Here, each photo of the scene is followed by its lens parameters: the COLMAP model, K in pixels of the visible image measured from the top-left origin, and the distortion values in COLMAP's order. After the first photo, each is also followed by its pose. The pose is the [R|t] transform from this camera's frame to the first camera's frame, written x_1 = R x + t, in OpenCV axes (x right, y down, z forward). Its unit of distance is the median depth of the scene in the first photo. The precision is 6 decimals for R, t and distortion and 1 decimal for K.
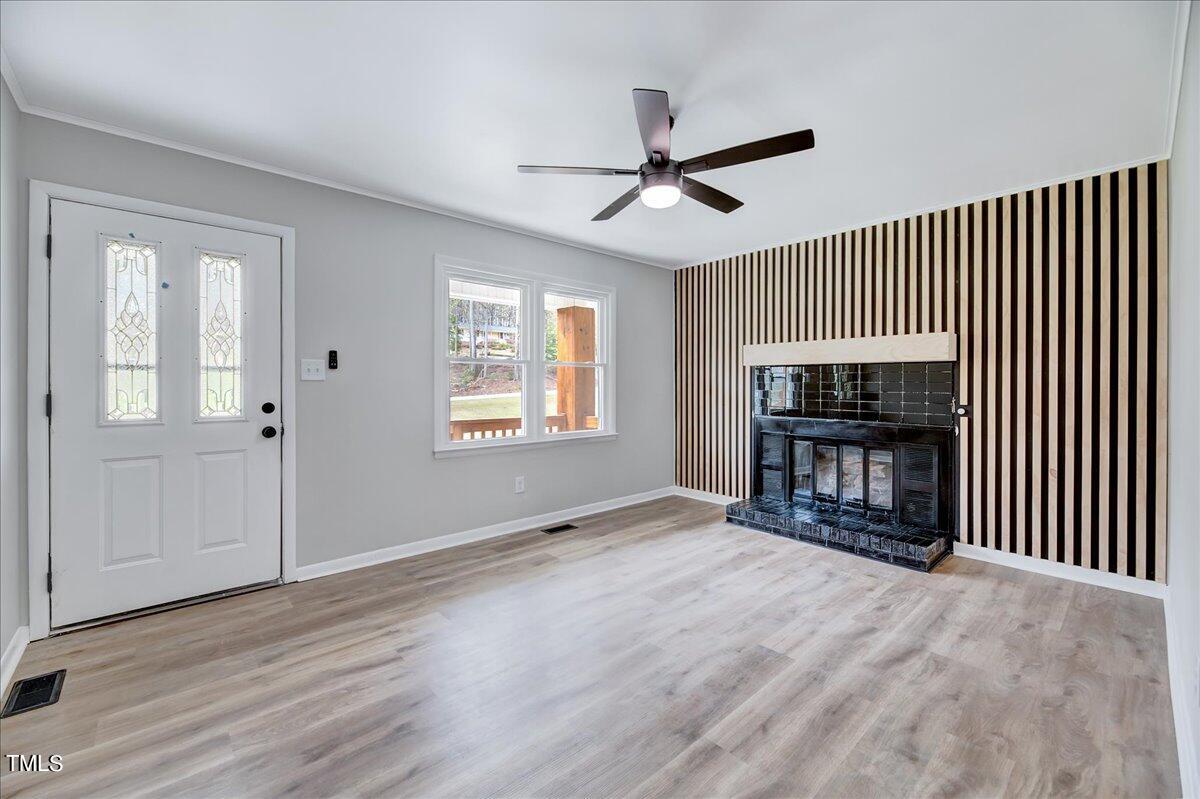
lens RADIAL K [[490.3, 0, 596.1], [0, 490.3, 391.7], [0, 0, 1]] dist [-0.009976, -0.000205]
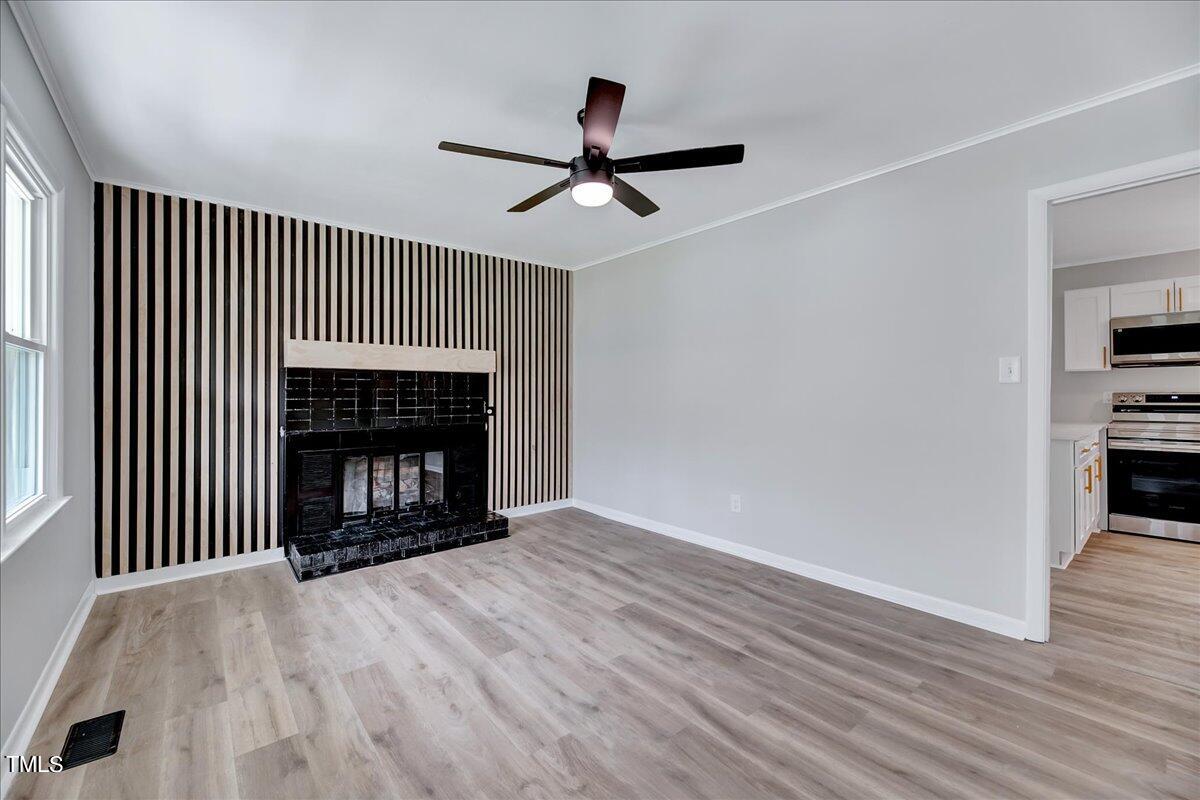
lens RADIAL K [[489.4, 0, 605.5], [0, 489.4, 391.6], [0, 0, 1]] dist [-0.001499, -0.001919]
pose [[0.024545, 0.000220, 0.999699, -0.596975], [0.018306, 0.999832, -0.000669, -0.007927], [-0.999531, 0.018317, 0.024537, 0.689469]]
